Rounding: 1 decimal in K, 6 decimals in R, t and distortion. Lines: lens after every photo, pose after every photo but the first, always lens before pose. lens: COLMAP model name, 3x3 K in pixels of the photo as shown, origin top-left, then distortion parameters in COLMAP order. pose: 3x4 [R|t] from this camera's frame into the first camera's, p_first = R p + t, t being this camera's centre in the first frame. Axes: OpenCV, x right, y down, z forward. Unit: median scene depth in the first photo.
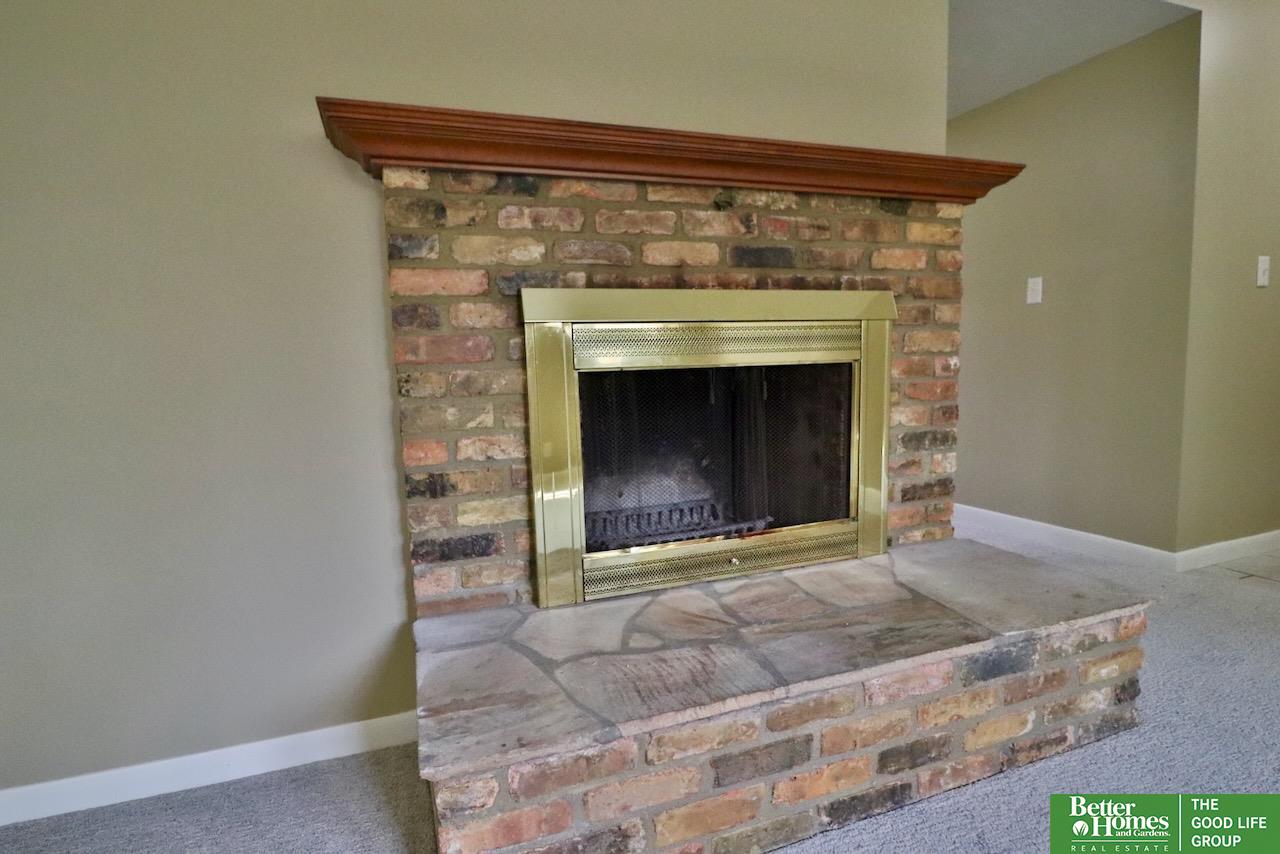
lens RADIAL K [[659.8, 0, 635.4], [0, 659.8, 431.2], [0, 0, 1]] dist [-0.002128, -0.009358]
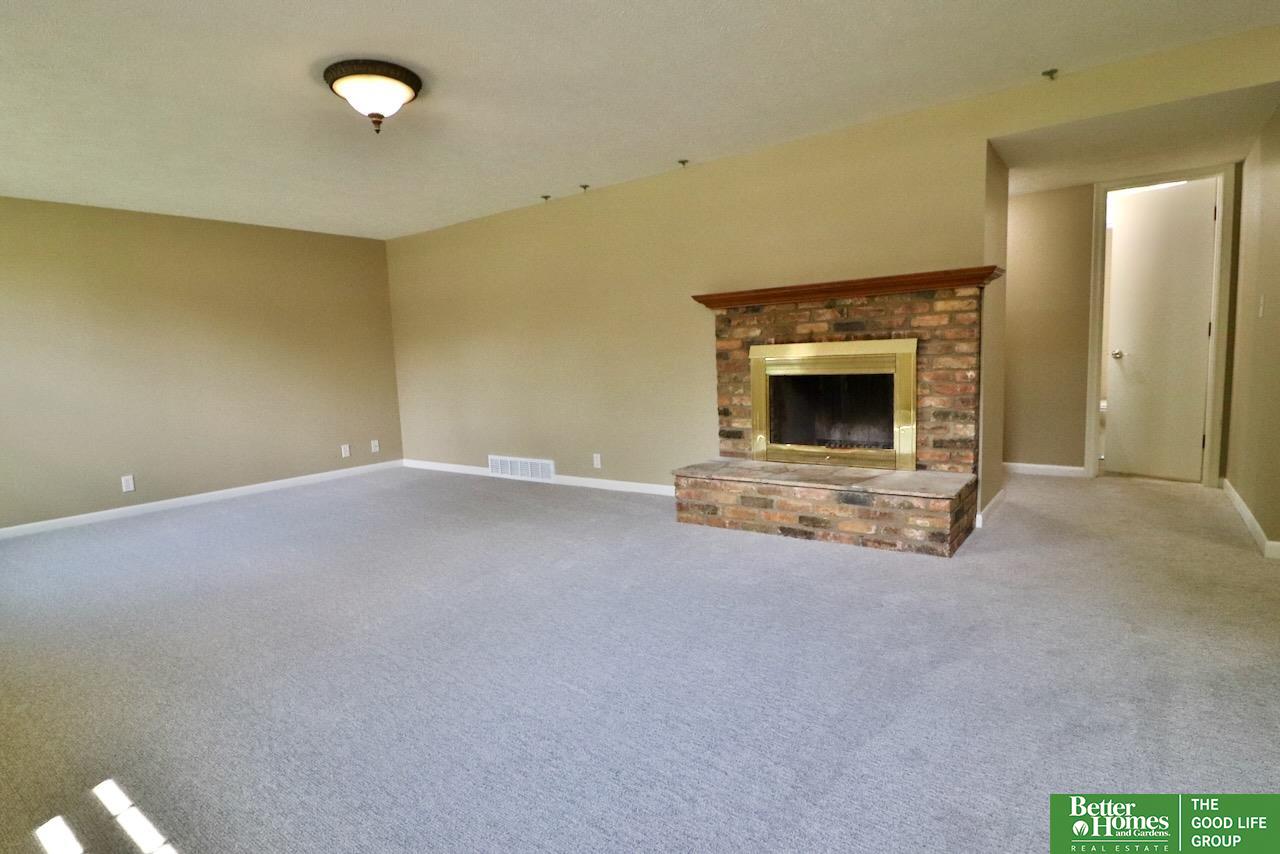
lens RADIAL K [[659.8, 0, 641.5], [0, 659.8, 424.3], [0, 0, 1]] dist [-0.002128, -0.009358]
pose [[0.550289, 0.096747, -0.829350, 1.802948], [-0.063671, 0.995235, 0.073851, -0.054042], [0.832543, 0.012166, 0.553827, -0.891664]]
